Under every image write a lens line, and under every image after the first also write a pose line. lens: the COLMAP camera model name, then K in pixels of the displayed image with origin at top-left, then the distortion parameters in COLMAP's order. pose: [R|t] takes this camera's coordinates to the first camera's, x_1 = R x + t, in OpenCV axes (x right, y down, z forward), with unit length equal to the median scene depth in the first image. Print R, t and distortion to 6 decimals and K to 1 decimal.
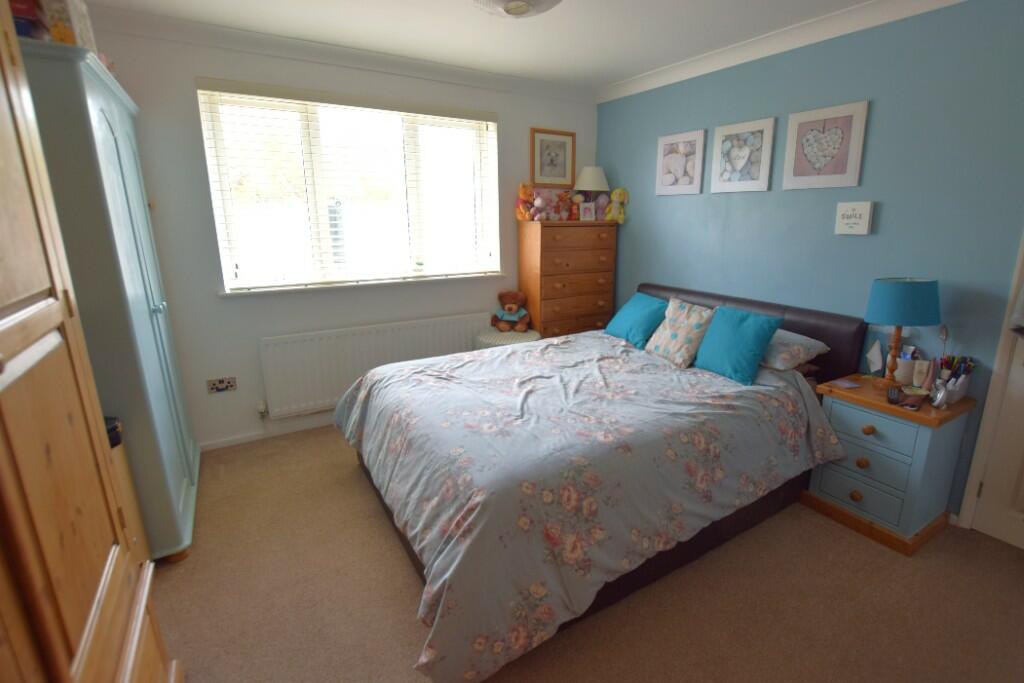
lens RADIAL K [[479.9, 0, 551.4], [0, 479.9, 342.7], [0, 0, 1]] dist [-0.045328, 0.000233]
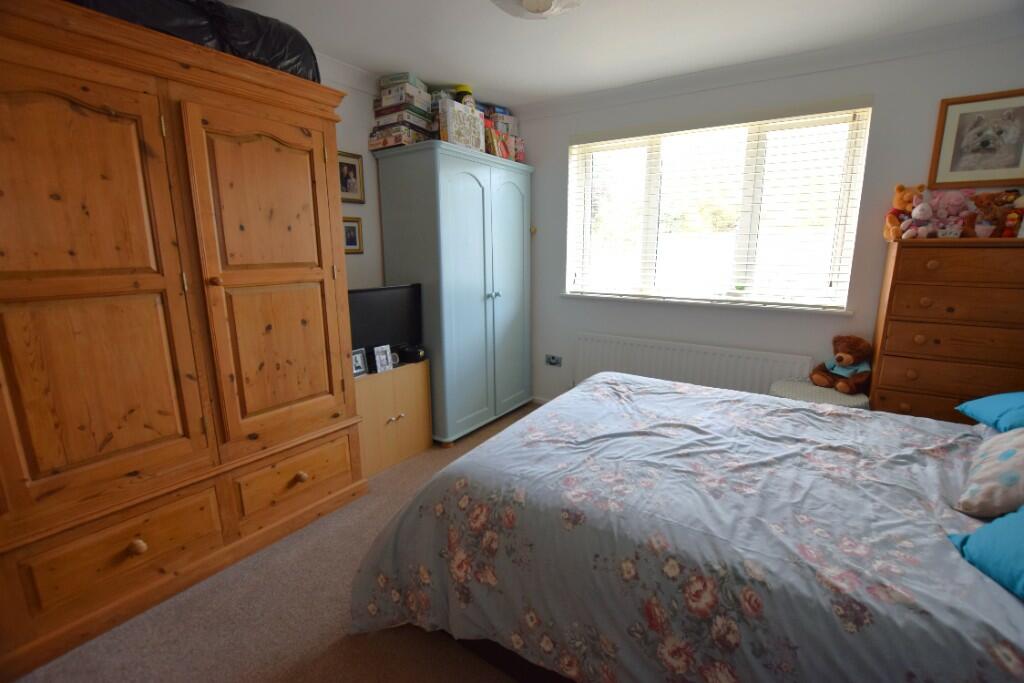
lens RADIAL K [[452.5, 0, 510.7], [0, 452.5, 345.2], [0, 0, 1]] dist [-0.039341, 0.007378]
pose [[0.380800, 0.185262, -0.905908, 0.456776], [-0.228626, 0.968168, 0.101892, -0.061421], [0.895947, 0.168313, 0.411034, 0.362949]]
